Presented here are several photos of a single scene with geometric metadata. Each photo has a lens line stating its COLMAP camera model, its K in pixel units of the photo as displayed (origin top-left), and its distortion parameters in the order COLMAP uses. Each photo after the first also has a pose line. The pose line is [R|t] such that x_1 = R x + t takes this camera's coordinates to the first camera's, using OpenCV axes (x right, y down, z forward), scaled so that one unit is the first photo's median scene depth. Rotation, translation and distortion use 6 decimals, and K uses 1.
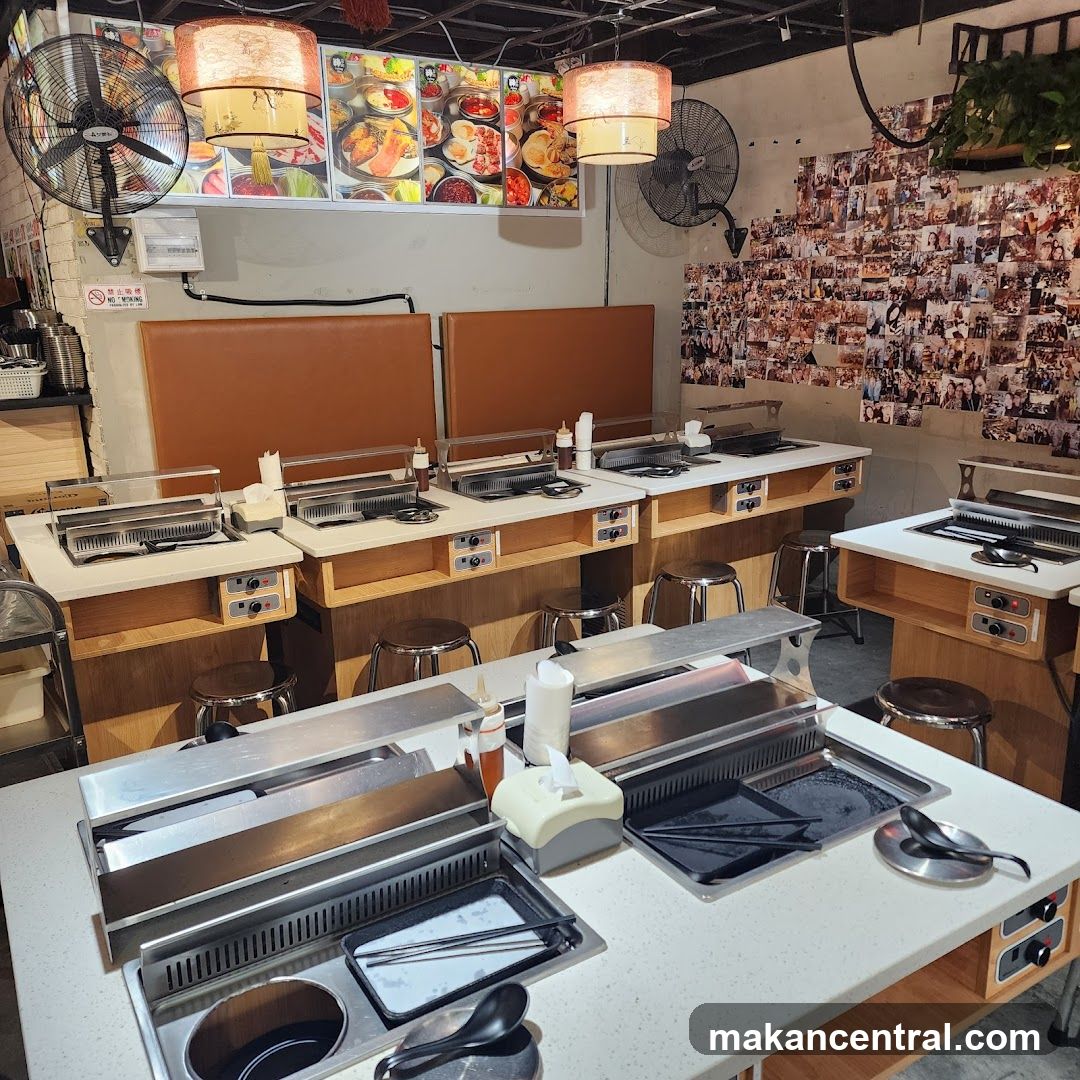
lens RADIAL K [[967.2, 0, 540.0], [0, 967.2, 540.0], [0, 0, 1]] dist [0.032768, -0.002450]
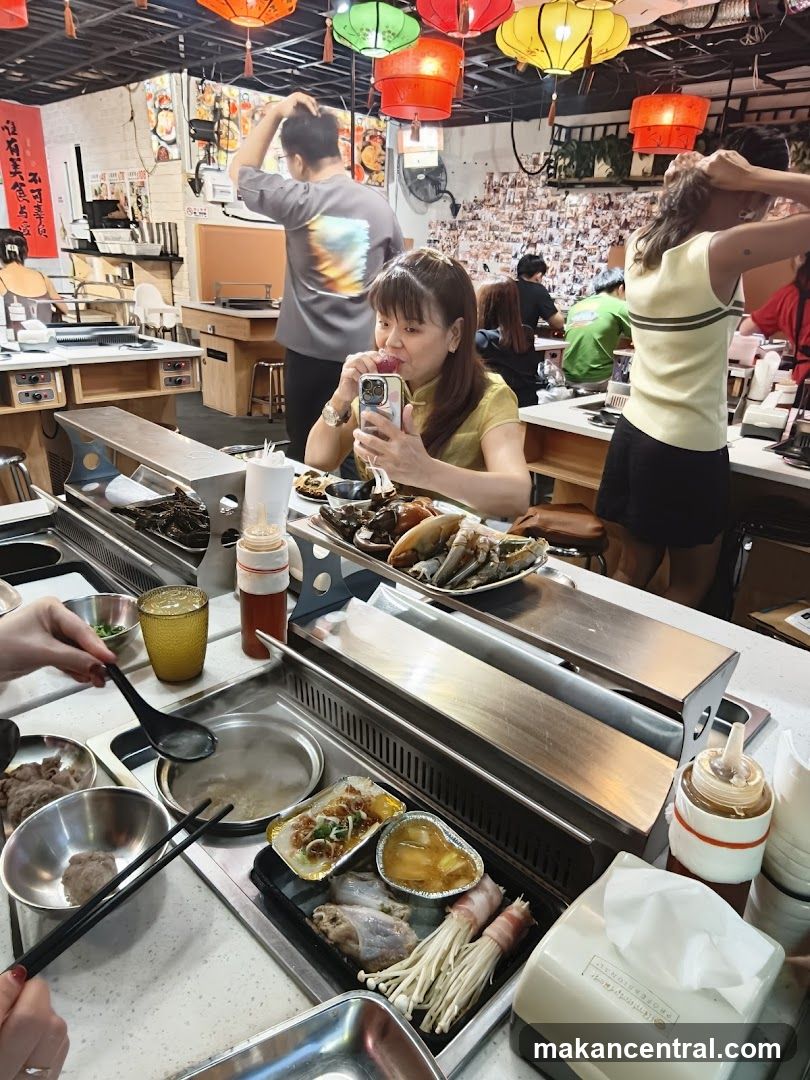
lens RADIAL K [[654.4, 0, 405.0], [0, 654.4, 540.0], [0, 0, 1]] dist [0.000892, -0.000340]
pose [[0.981836, -0.007975, 0.189562, -0.219458], [-0.024152, 0.985735, 0.166566, 0.201753], [-0.188186, -0.168119, 0.967637, -0.584548]]
